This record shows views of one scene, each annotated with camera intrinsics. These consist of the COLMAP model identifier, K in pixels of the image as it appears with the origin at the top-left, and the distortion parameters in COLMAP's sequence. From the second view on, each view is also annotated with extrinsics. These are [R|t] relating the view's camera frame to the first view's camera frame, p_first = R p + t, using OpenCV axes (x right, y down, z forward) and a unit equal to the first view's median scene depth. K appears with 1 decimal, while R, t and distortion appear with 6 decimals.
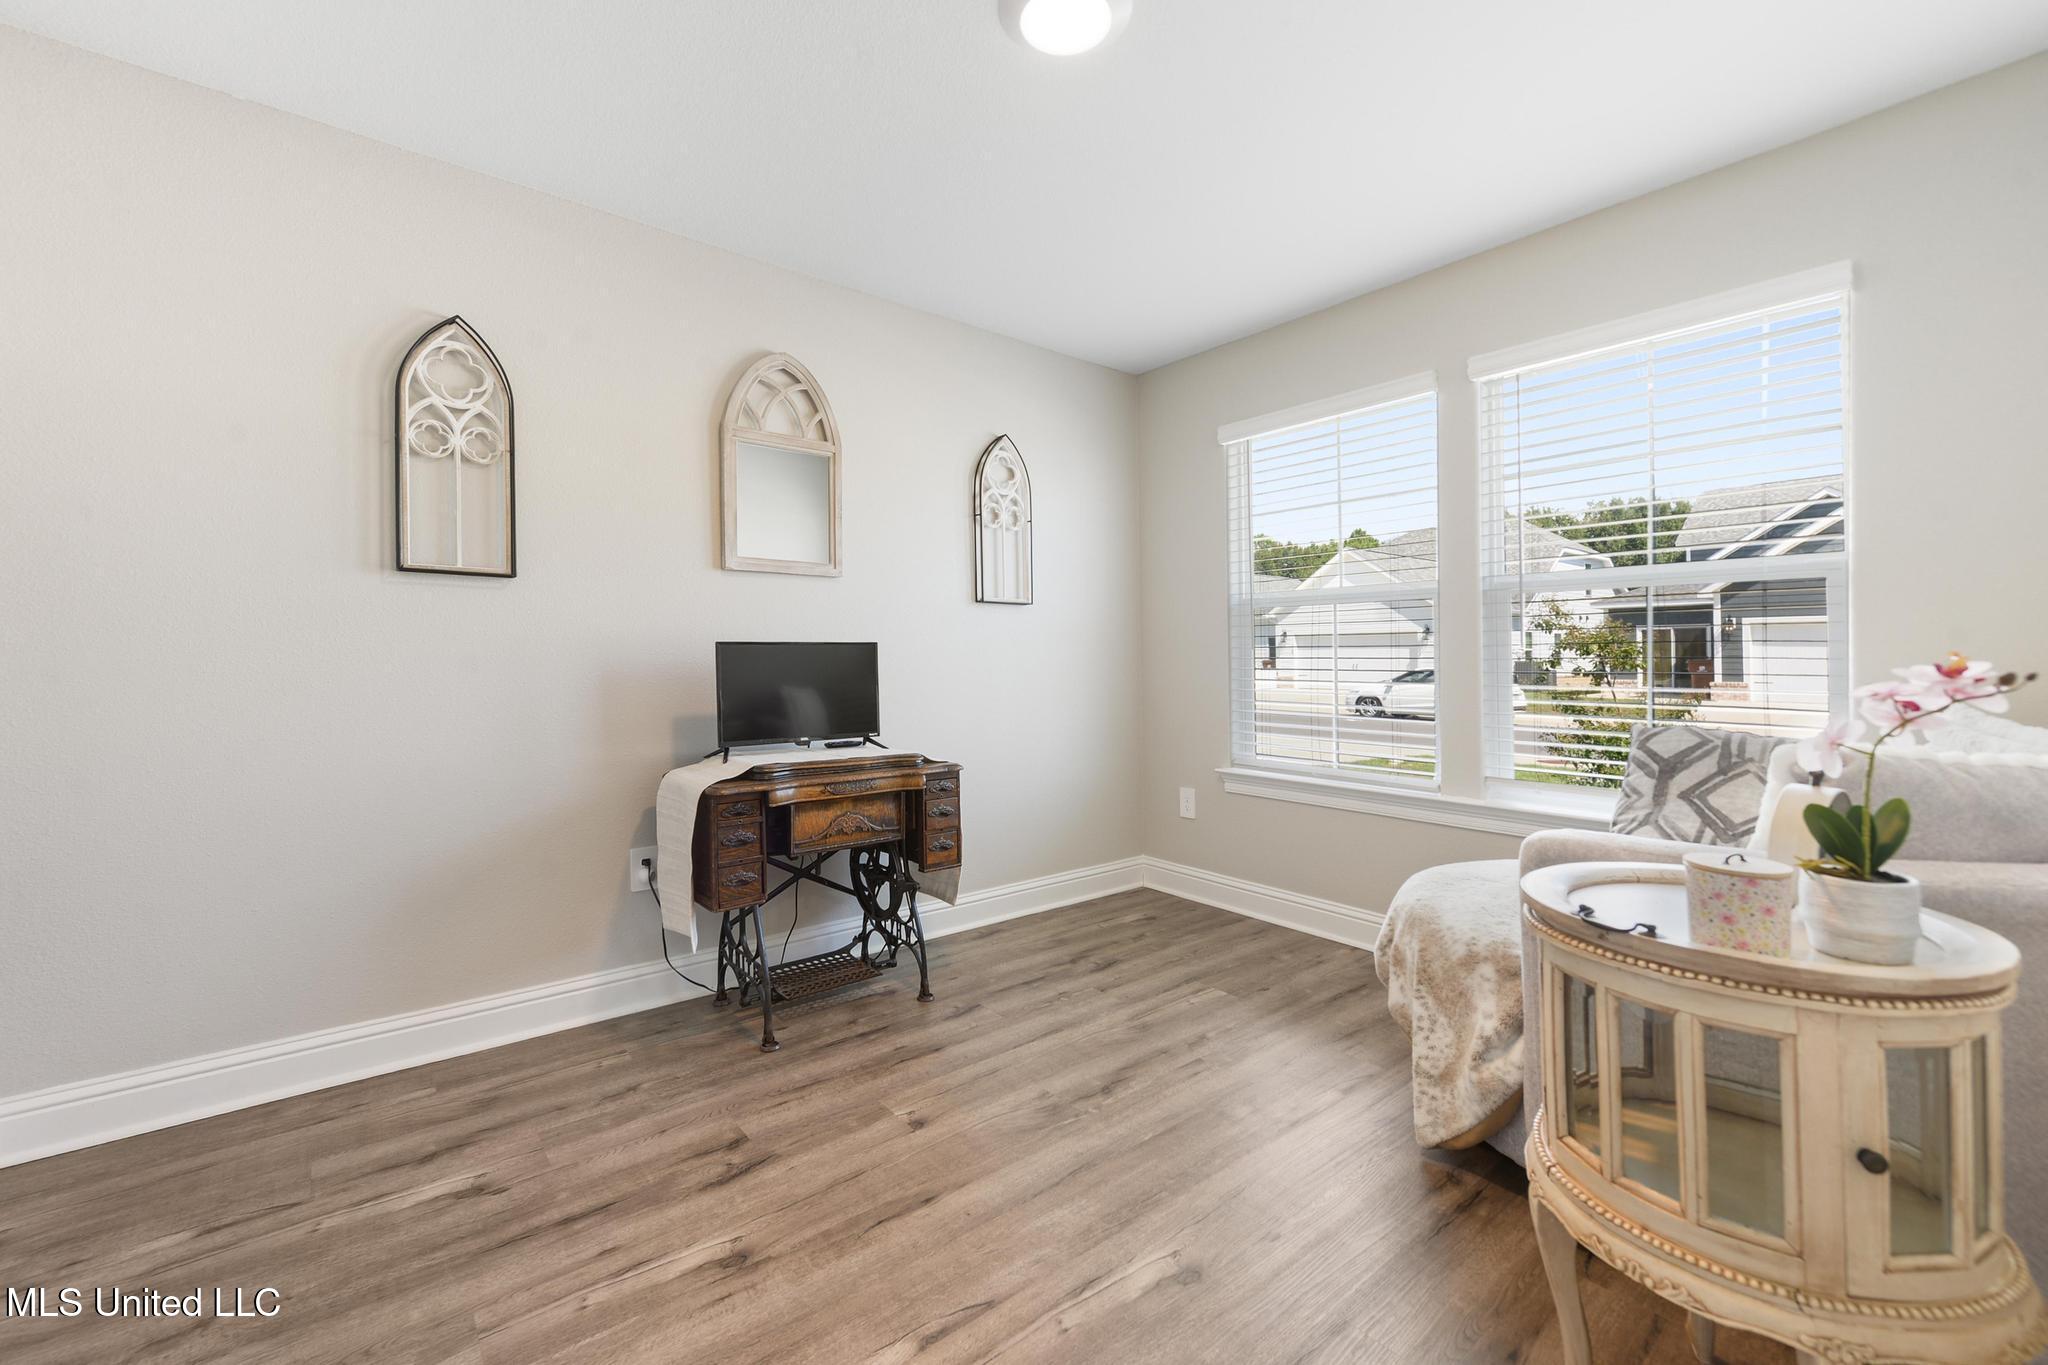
lens RADIAL K [[849.2, 0, 1024.0], [0, 849.2, 682.5], [0, 0, 1]] dist [-0.001486, -0.000360]
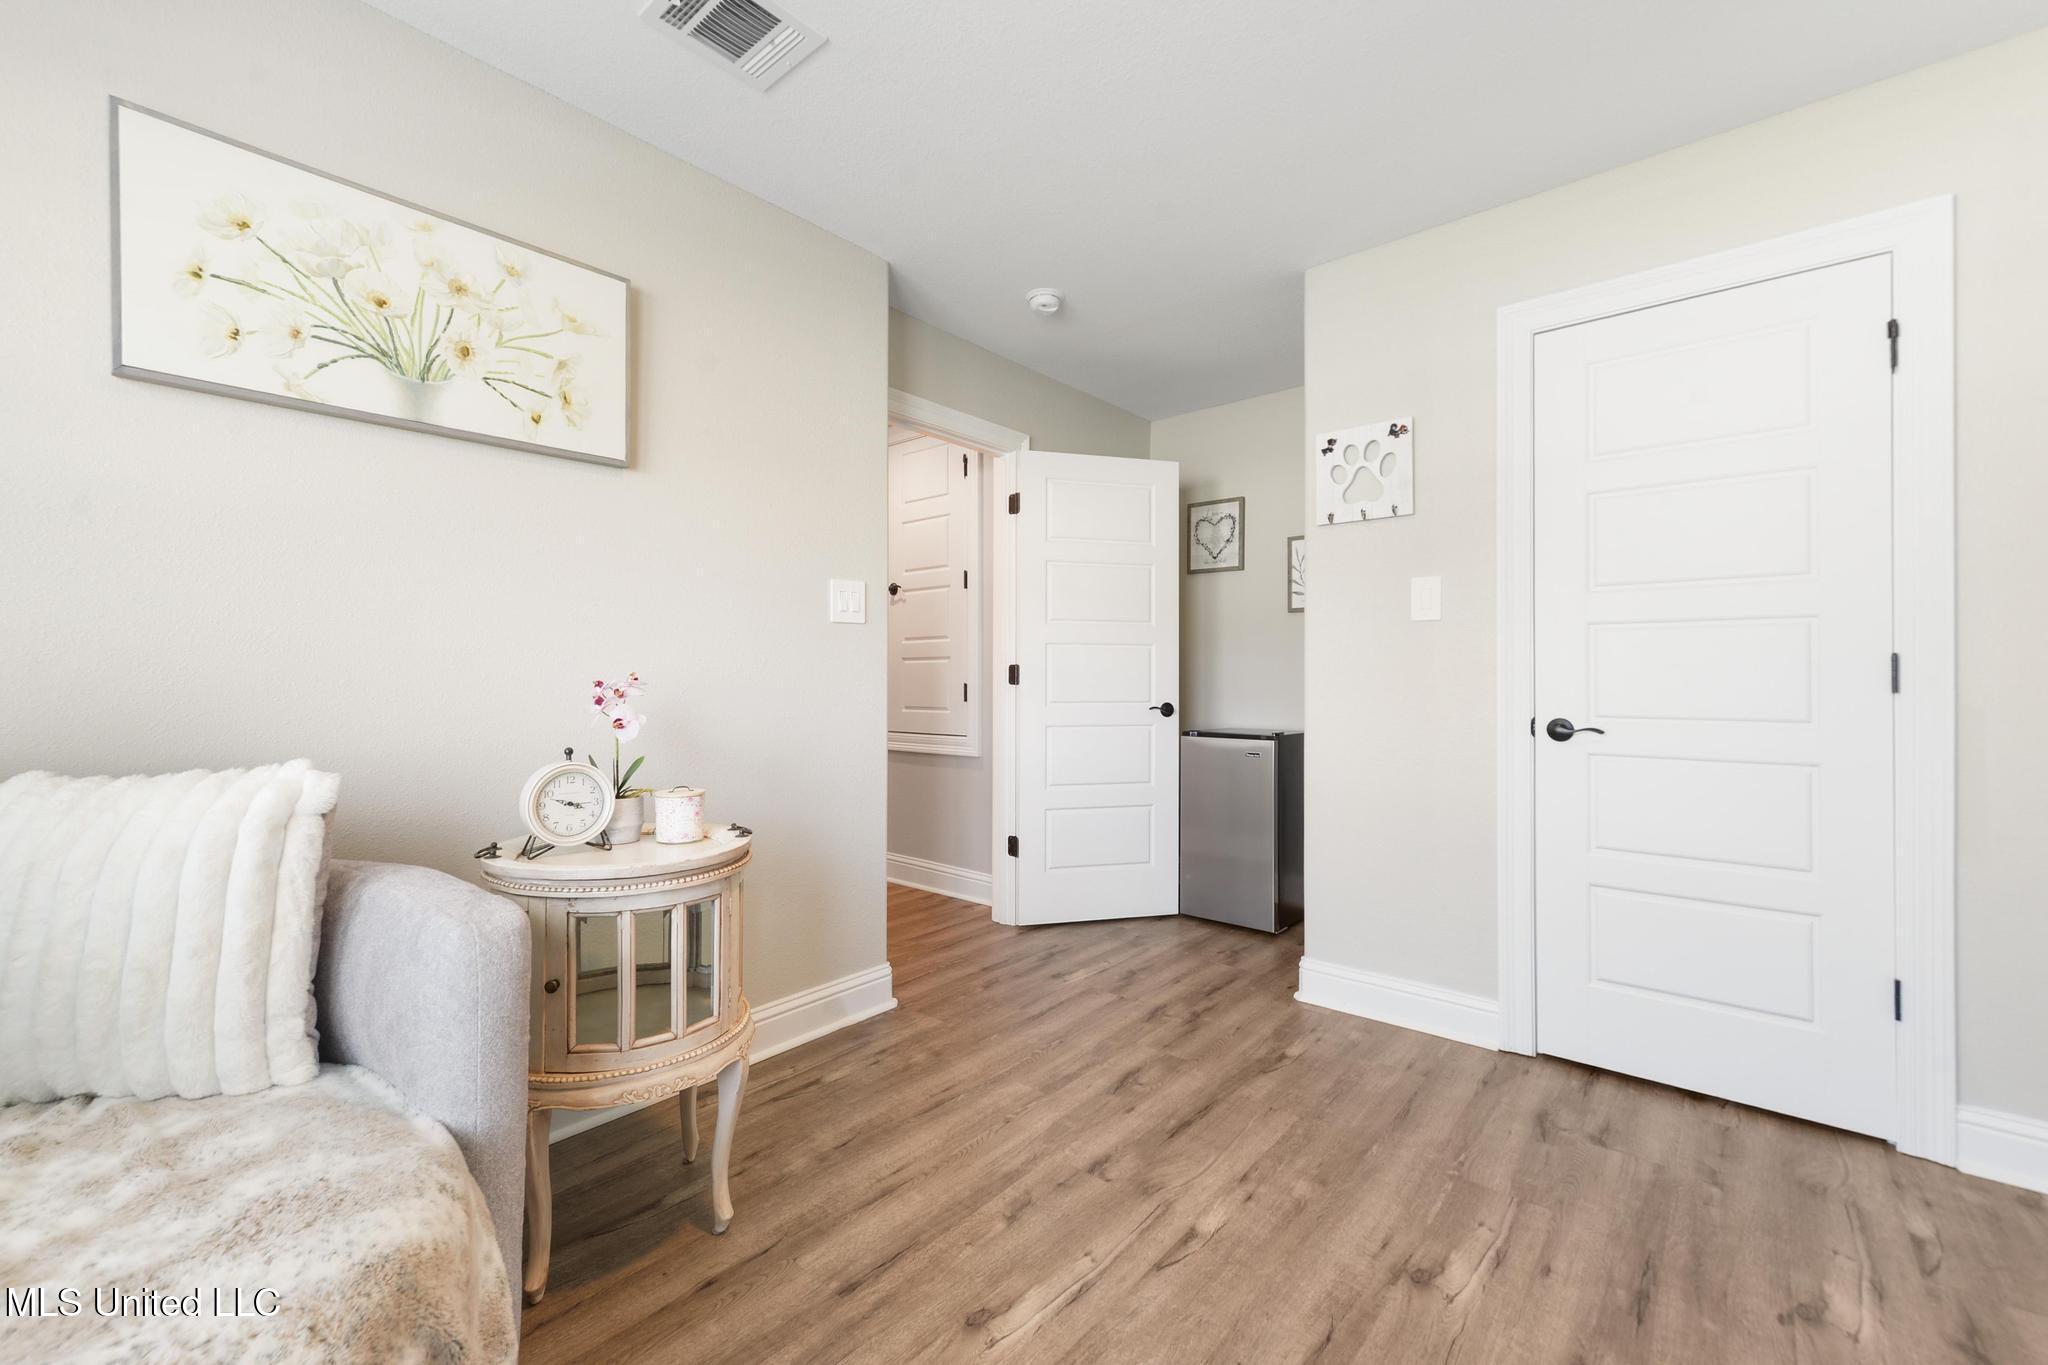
lens RADIAL K [[849.2, 0, 1024.0], [0, 849.2, 682.5], [0, 0, 1]] dist [-0.001486, -0.000360]
pose [[-0.982668, -0.000949, -0.185369, 0.311931], [-0.007051, 0.999455, 0.032259, -0.059338], [0.185238, 0.033006, -0.982139, 1.869075]]
